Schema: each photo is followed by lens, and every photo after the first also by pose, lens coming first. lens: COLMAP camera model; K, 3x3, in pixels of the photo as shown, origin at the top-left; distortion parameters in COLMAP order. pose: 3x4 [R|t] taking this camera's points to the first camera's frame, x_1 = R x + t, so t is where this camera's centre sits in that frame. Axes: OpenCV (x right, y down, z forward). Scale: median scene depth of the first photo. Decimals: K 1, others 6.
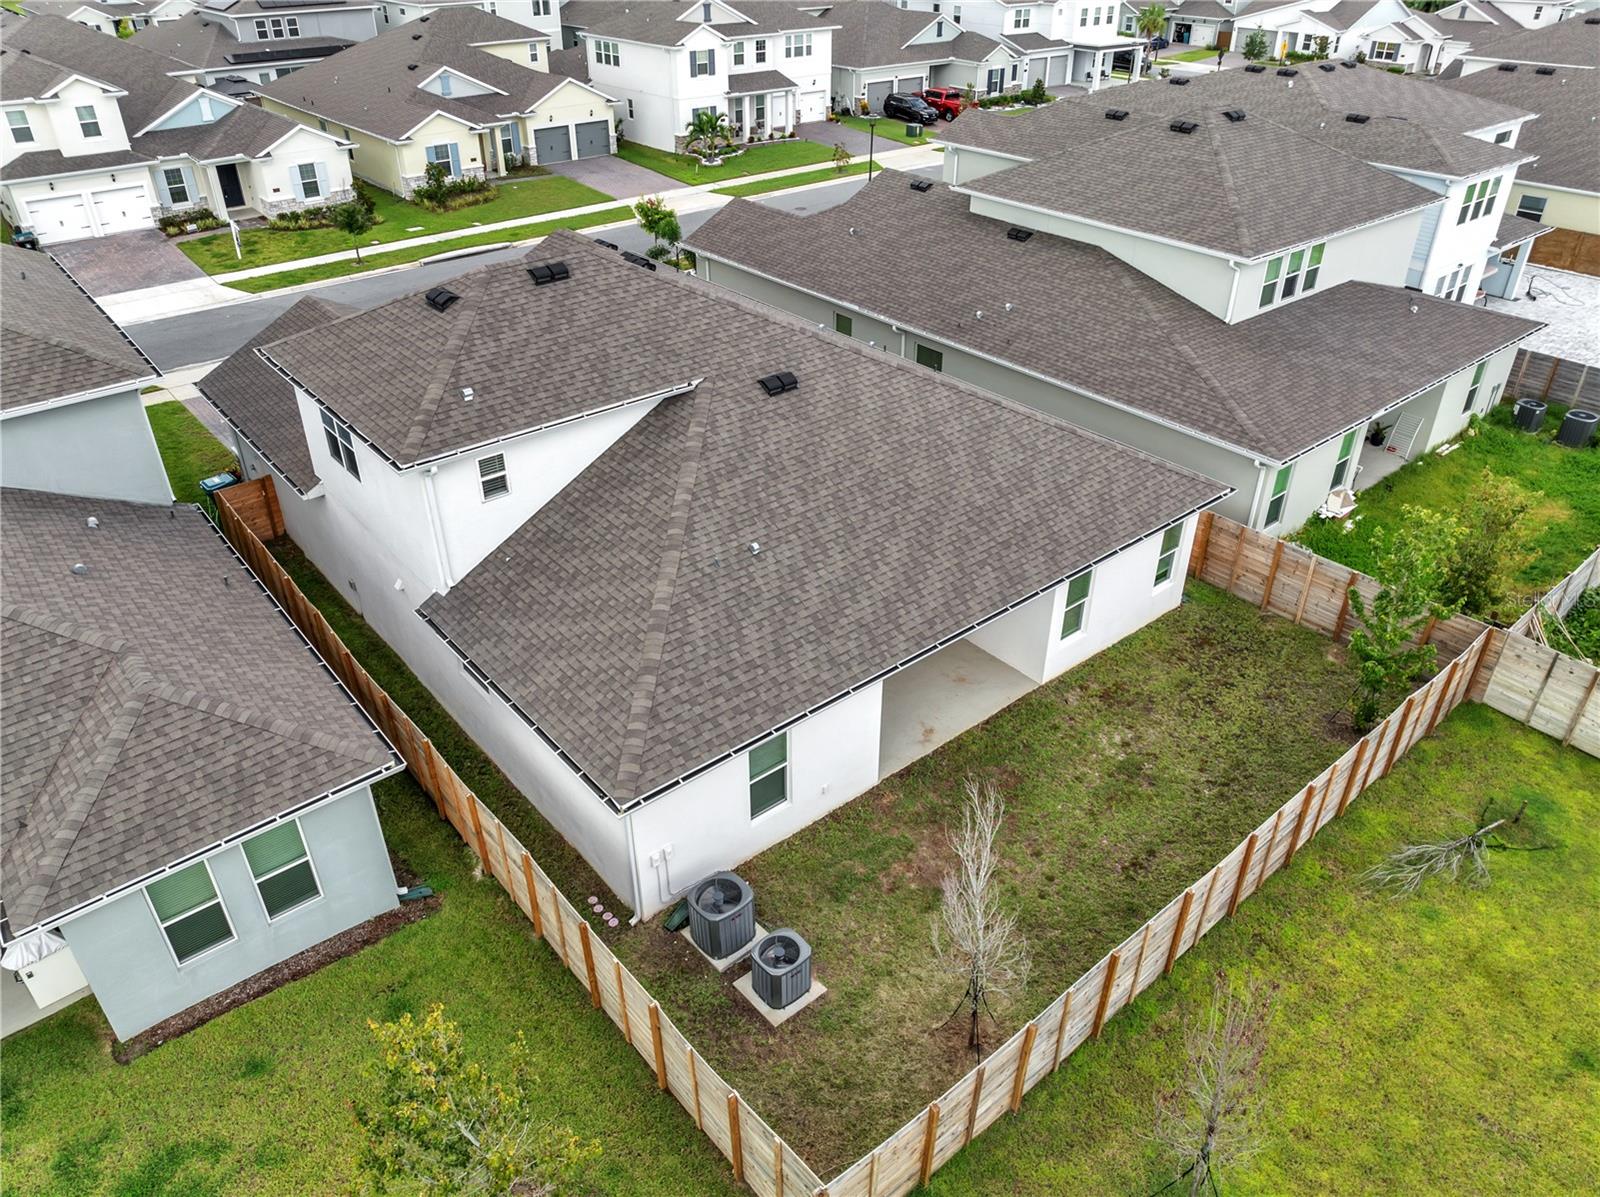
lens RADIAL K [[1142.4, 0, 800.0], [0, 1142.4, 598.5], [0, 0, 1]] dist [-0.043794, 0.001093]
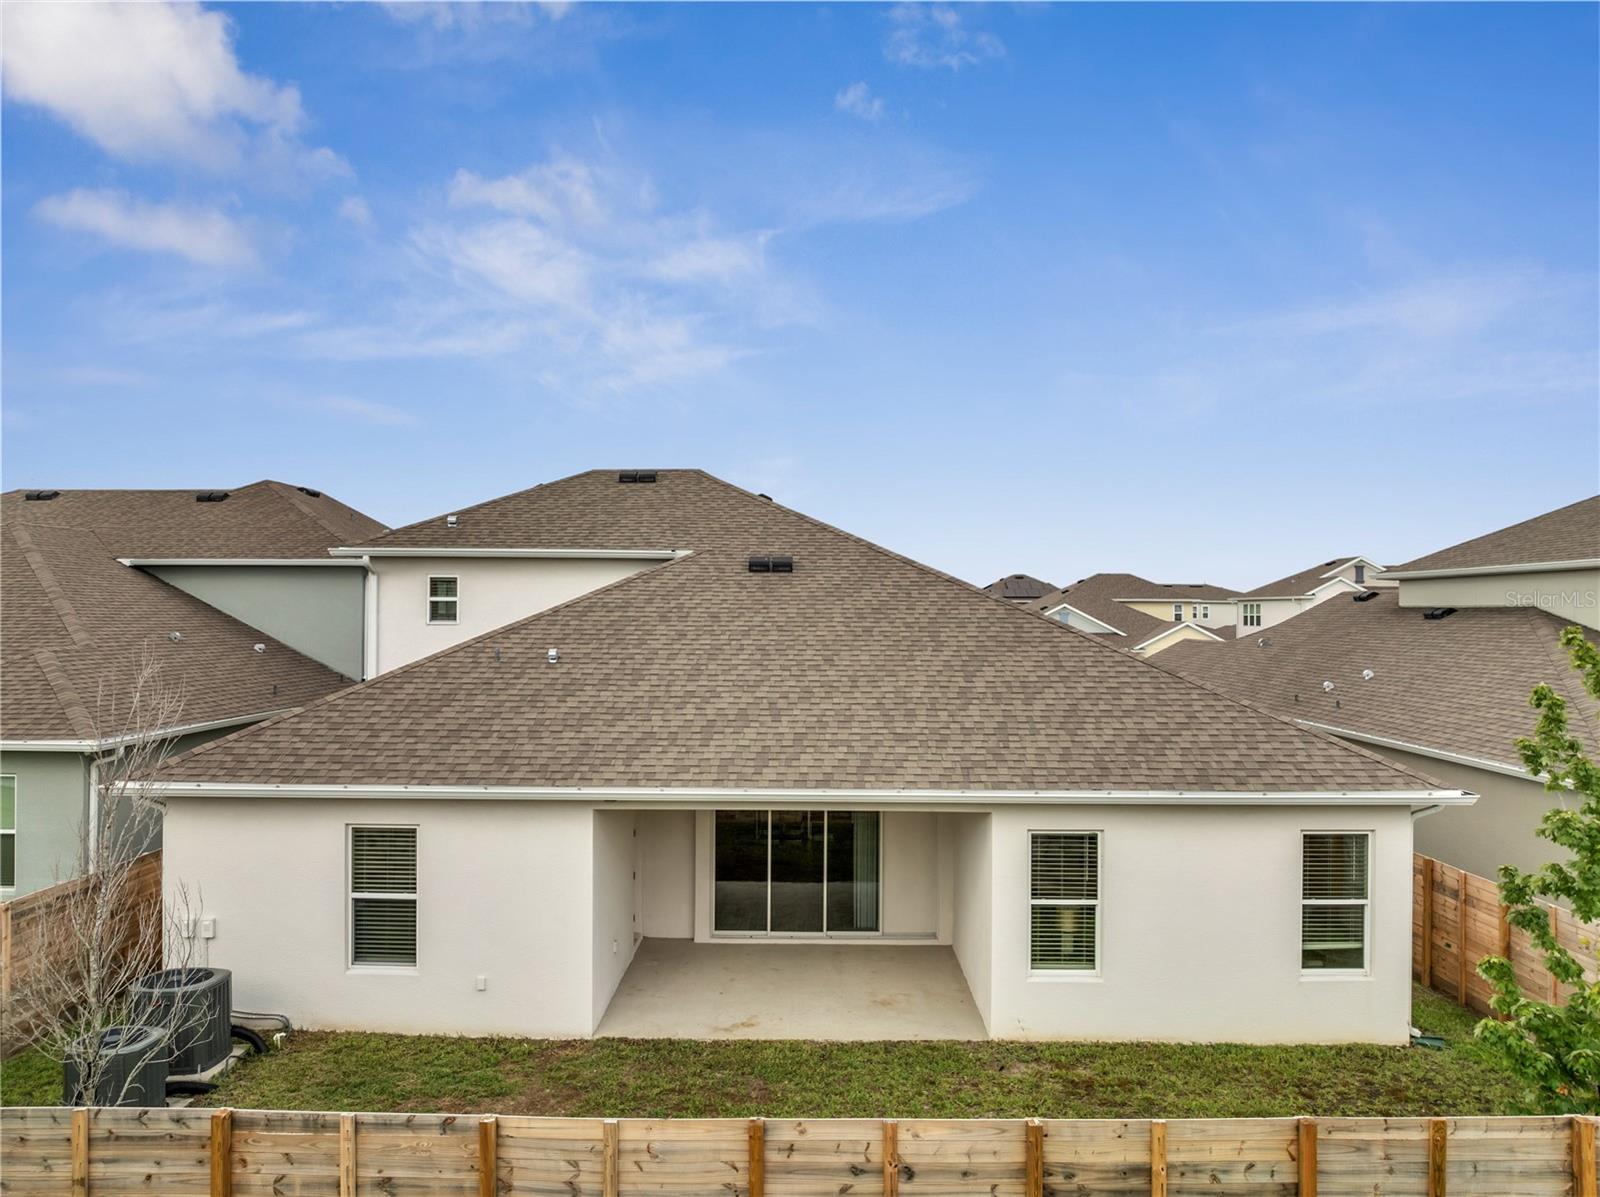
lens RADIAL K [[1142.4, 0, 800.0], [0, 1142.4, 598.5], [0, 0, 1]] dist [-0.043794, 0.001093]
pose [[0.763820, 0.000689, -0.645429, 0.518629], [-0.353089, 0.837539, -0.416962, 0.165879], [0.540284, 0.546378, 0.639972, 0.484218]]
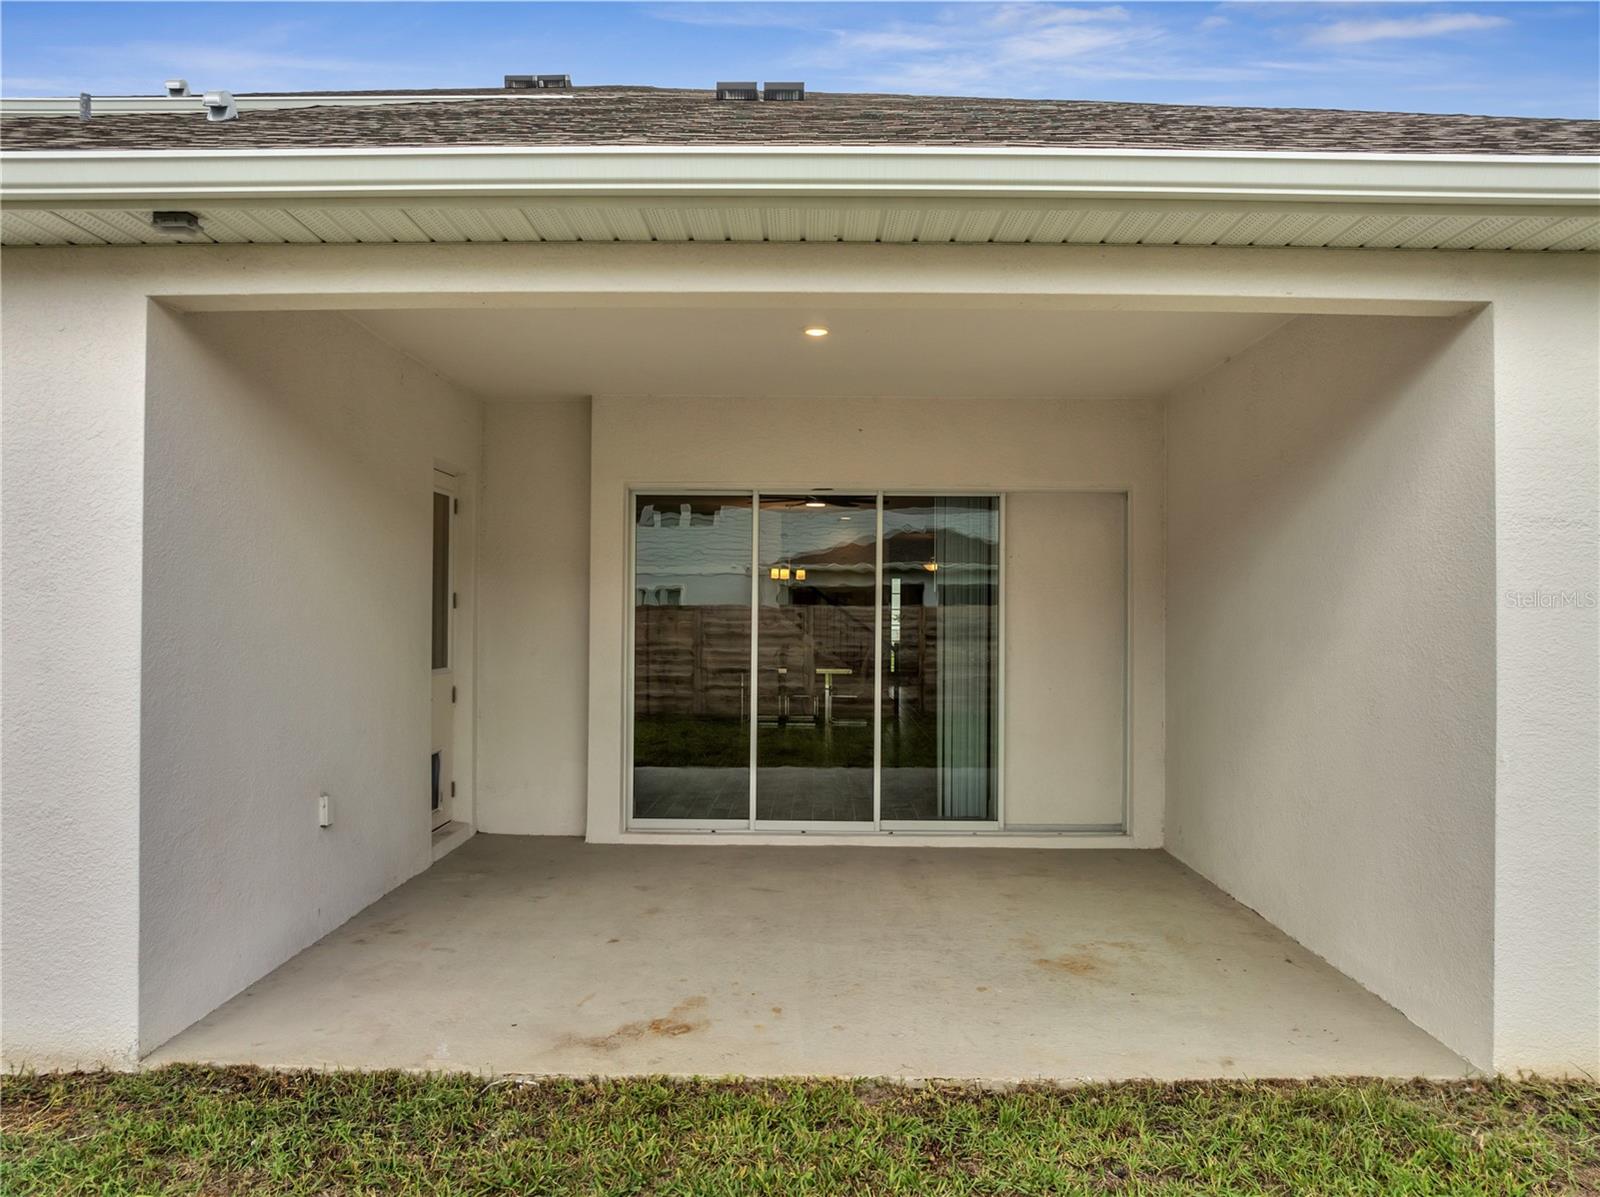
lens RADIAL K [[1142.4, 0, 800.0], [0, 1142.4, 598.5], [0, 0, 1]] dist [-0.043794, 0.001093]
pose [[0.762925, 0.000096, -0.646487, 0.252471], [-0.355024, 0.835780, -0.418843, 0.126493], [0.540280, 0.549064, 0.637672, 0.823617]]
